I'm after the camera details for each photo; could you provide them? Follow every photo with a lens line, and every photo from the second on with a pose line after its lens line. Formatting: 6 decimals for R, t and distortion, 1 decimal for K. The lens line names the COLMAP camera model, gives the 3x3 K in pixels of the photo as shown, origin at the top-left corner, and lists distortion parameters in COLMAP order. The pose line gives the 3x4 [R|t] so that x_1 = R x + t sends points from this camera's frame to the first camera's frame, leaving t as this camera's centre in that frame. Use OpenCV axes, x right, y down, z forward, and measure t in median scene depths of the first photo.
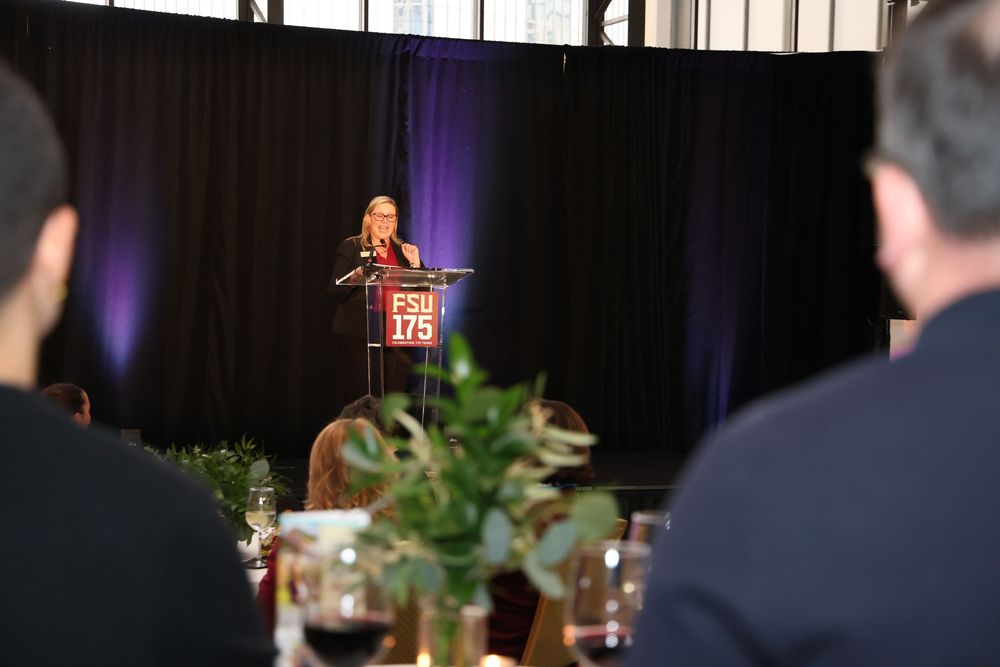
lens RADIAL K [[2034.5, 0, 500.5], [0, 2034.5, 334.1], [0, 0, 1]] dist [0.256019, 0.000000]
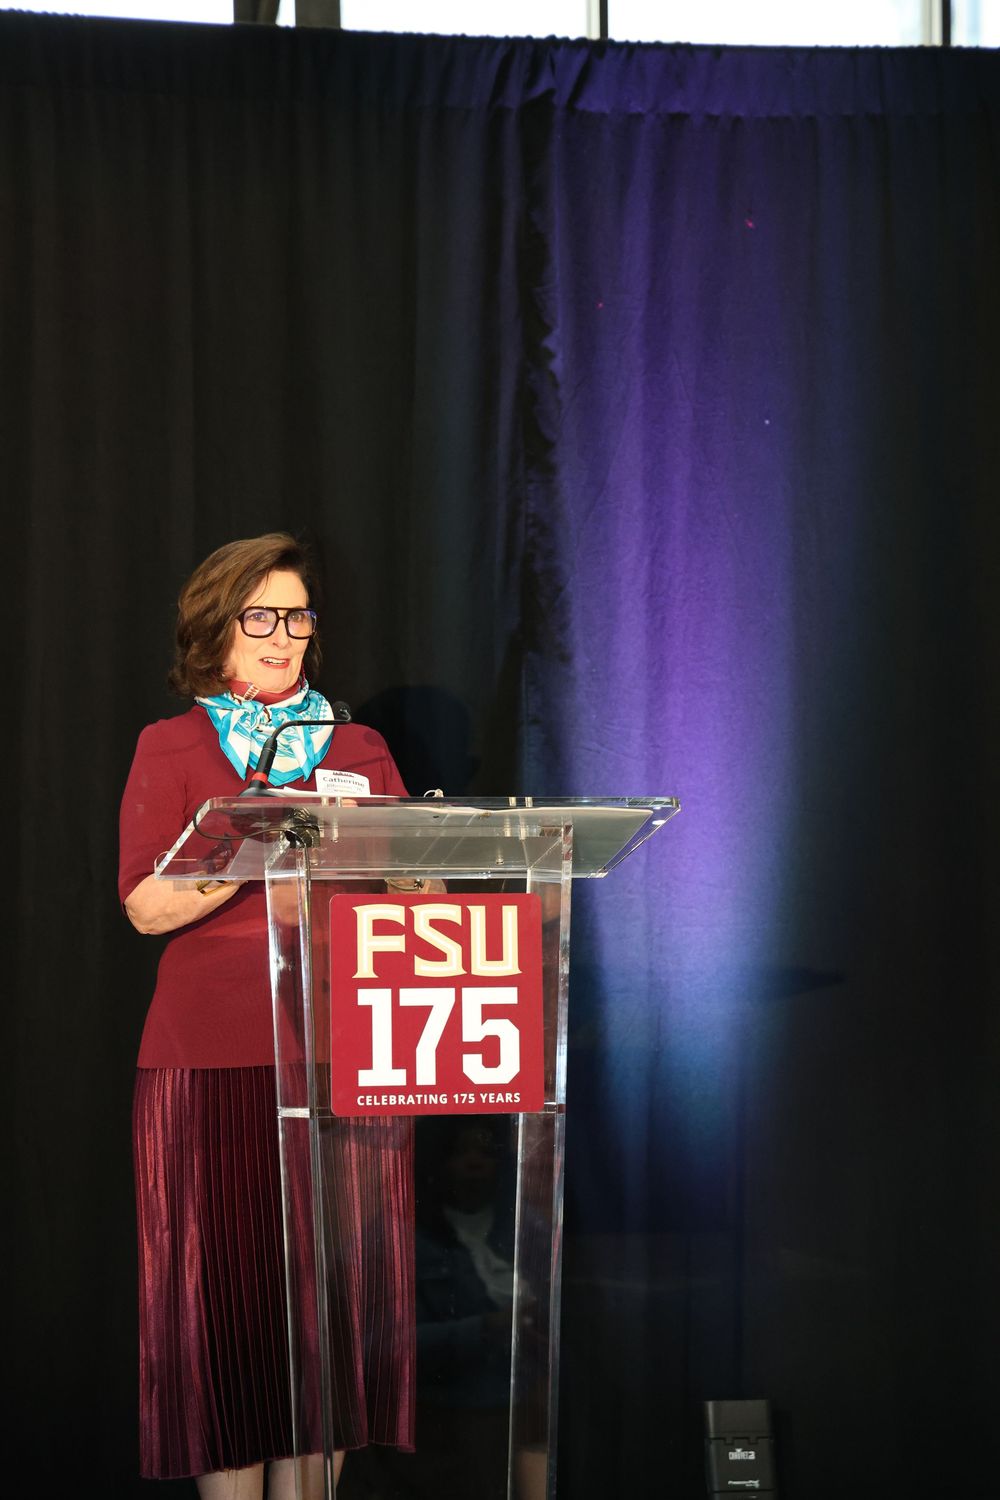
lens RADIAL K [[4239.6, 0, 506.3], [0, 4239.6, 746.5], [0, 0, 1]] dist [0.718939, 0.000000]
pose [[0.986642, -0.041068, -0.157643, 0.041732], [0.028435, 0.996261, -0.081577, 0.003470], [0.160404, 0.076005, 0.984121, 0.406017]]
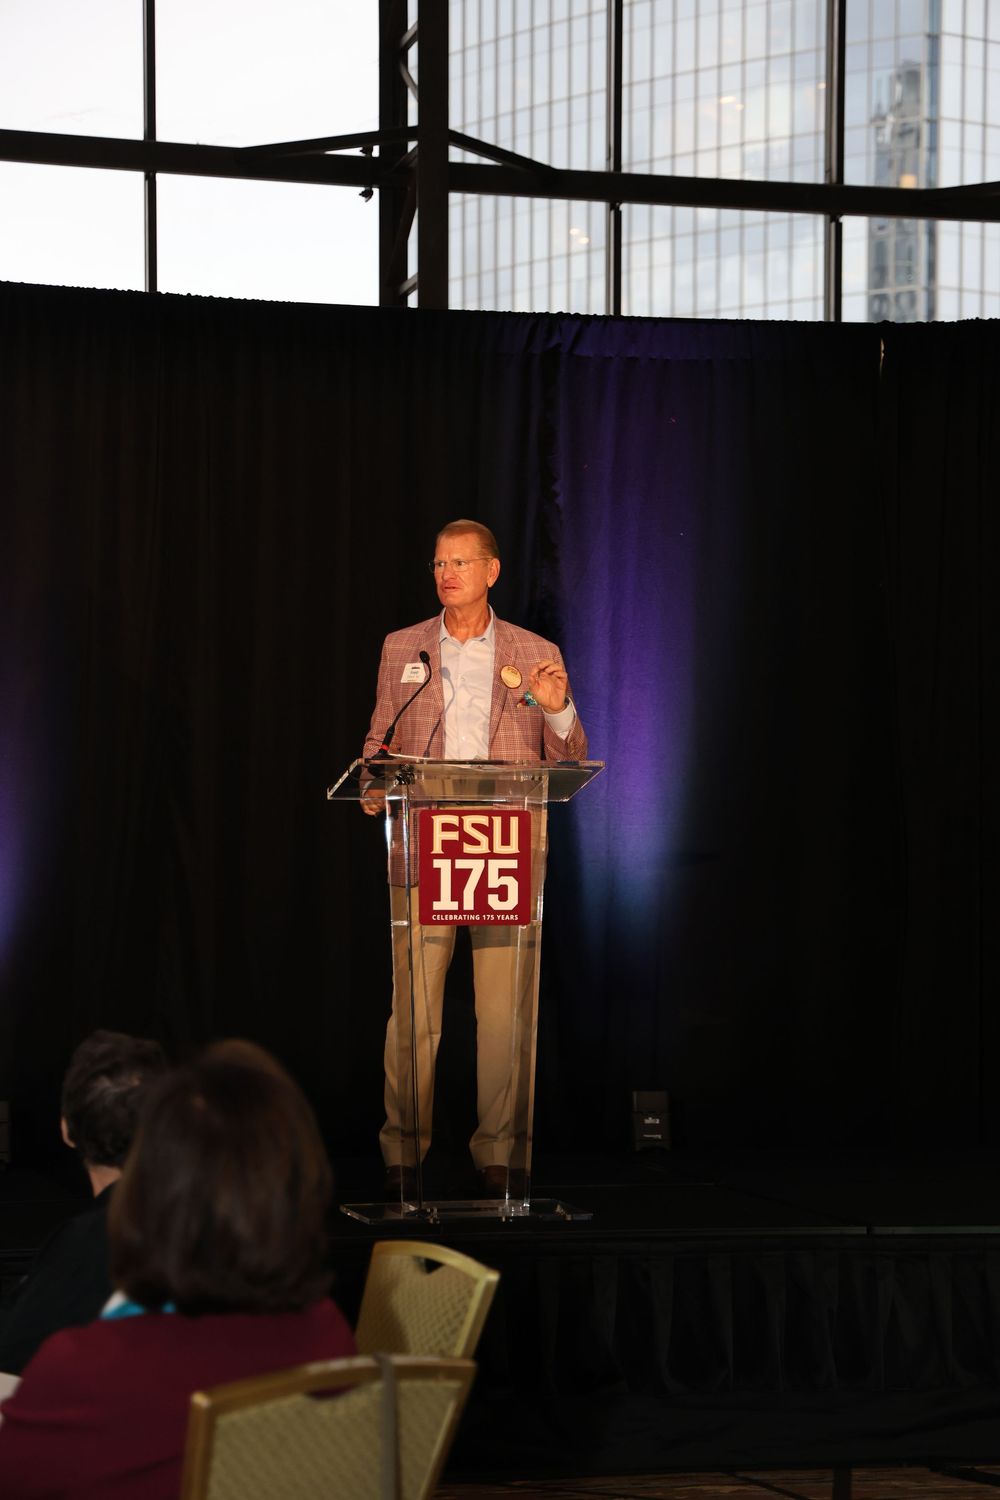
lens RADIAL K [[3270.1, 0, 495.8], [0, 3270.1, 752.0], [0, 0, 1]] dist [0.309544, 0.000000]
pose [[0.982691, -0.020416, -0.184124, 0.087724], [0.010241, 0.998376, -0.056044, 0.007341], [0.184969, 0.053189, 0.981304, 0.205631]]
